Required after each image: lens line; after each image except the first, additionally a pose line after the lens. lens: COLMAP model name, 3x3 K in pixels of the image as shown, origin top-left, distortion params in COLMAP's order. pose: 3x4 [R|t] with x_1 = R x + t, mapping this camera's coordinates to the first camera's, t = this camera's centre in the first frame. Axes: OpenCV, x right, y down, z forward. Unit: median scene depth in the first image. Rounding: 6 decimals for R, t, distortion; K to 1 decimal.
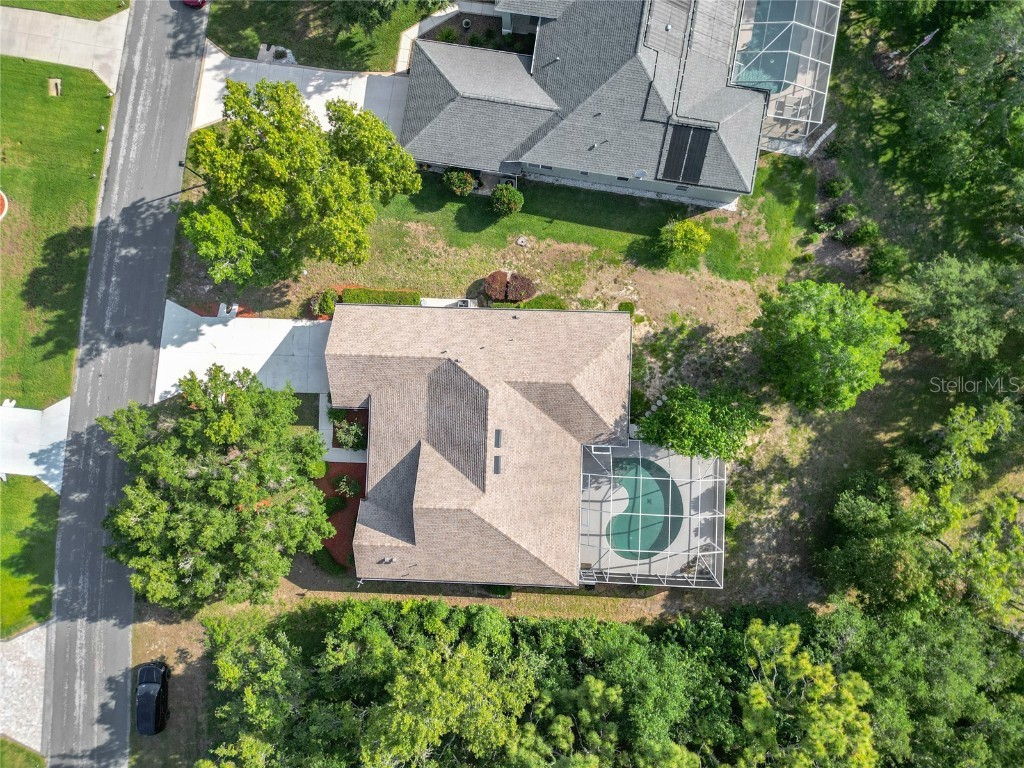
lens RADIAL K [[732.6, 0, 512.2], [0, 732.6, 384.1], [0, 0, 1]] dist [0.051165, -0.039130]
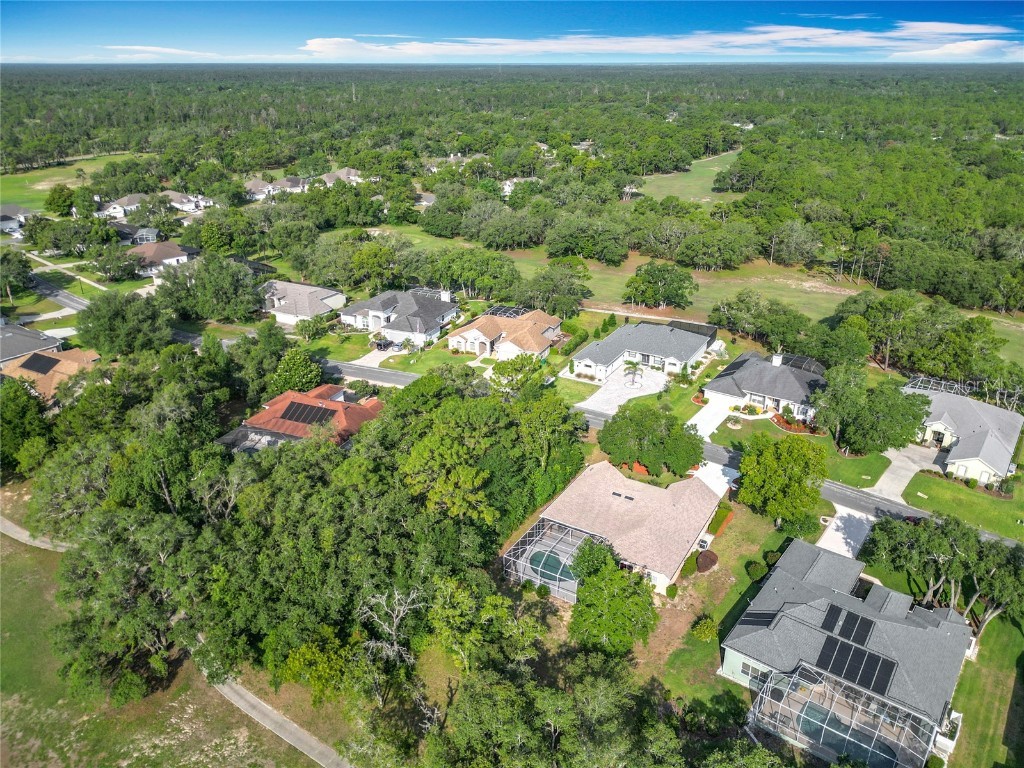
lens RADIAL K [[736.4, 0, 514.3], [0, 736.4, 387.5], [0, 0, 1]] dist [0.063965, -0.076541]
pose [[-0.479808, 0.383626, -0.789060, 1.420824], [-0.876870, -0.179203, 0.446078, -0.438025], [0.029725, 0.905934, 0.422373, -0.115139]]
